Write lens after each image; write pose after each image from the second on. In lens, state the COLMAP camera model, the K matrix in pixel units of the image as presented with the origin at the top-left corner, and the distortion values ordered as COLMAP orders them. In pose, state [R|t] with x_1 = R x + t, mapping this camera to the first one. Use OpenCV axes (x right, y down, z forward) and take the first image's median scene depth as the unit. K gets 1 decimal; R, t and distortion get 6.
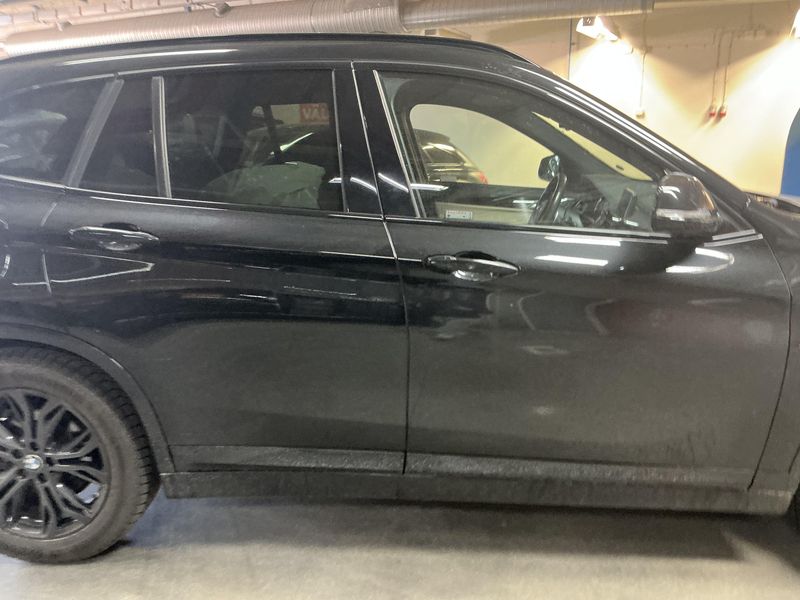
lens RADIAL K [[658.3, 0, 400.0], [0, 658.3, 300.0], [0, 0, 1]] dist [0.095069, -0.160991]
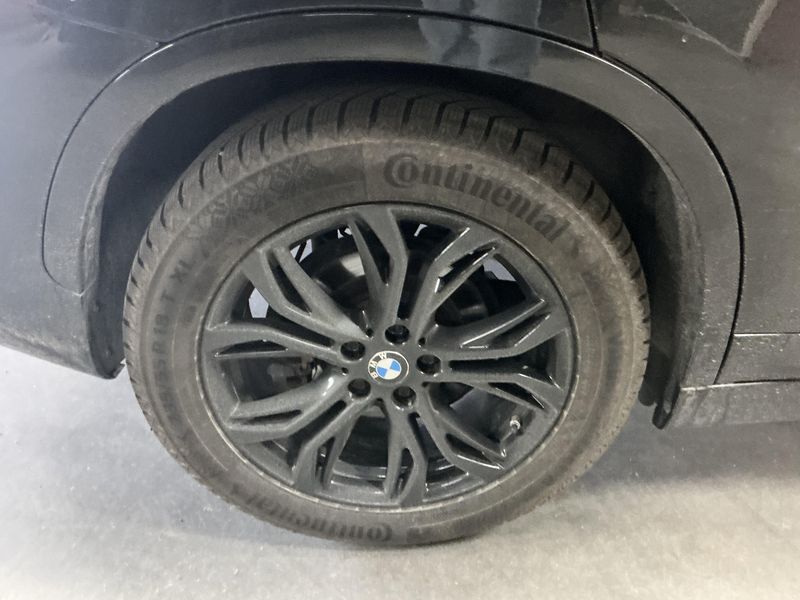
lens RADIAL K [[678.1, 0, 400.0], [0, 678.1, 300.0], [0, 0, 1]] dist [0.107739, -0.198873]
pose [[0.997103, -0.011579, 0.075182, -0.517557], [-0.012678, 0.949228, 0.314334, 0.052942], [-0.075004, -0.314376, 0.946331, 0.524773]]
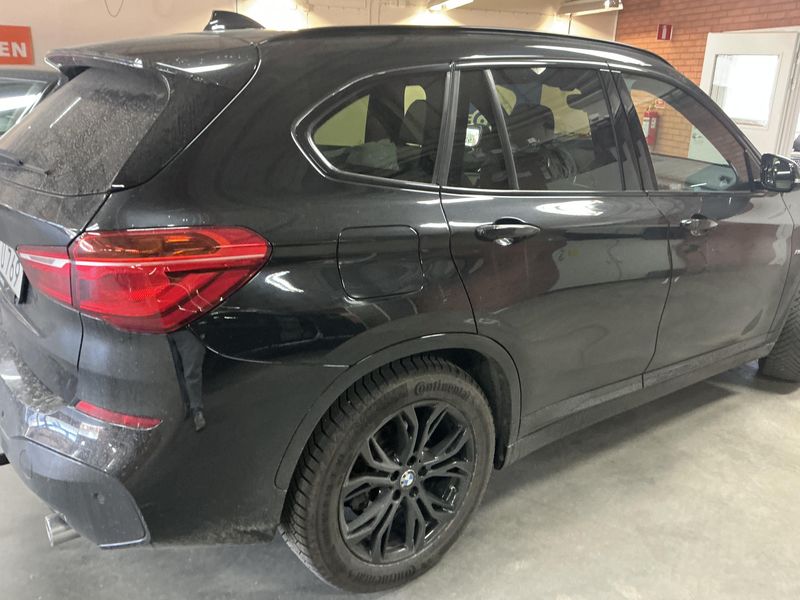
lens RADIAL K [[678.1, 0, 400.0], [0, 678.1, 300.0], [0, 0, 1]] dist [0.107739, -0.198873]
pose [[0.752951, -0.167294, 0.636457, -1.020249], [0.117504, 0.985783, 0.120103, -0.112358], [-0.647501, -0.015645, 0.761904, 0.243301]]
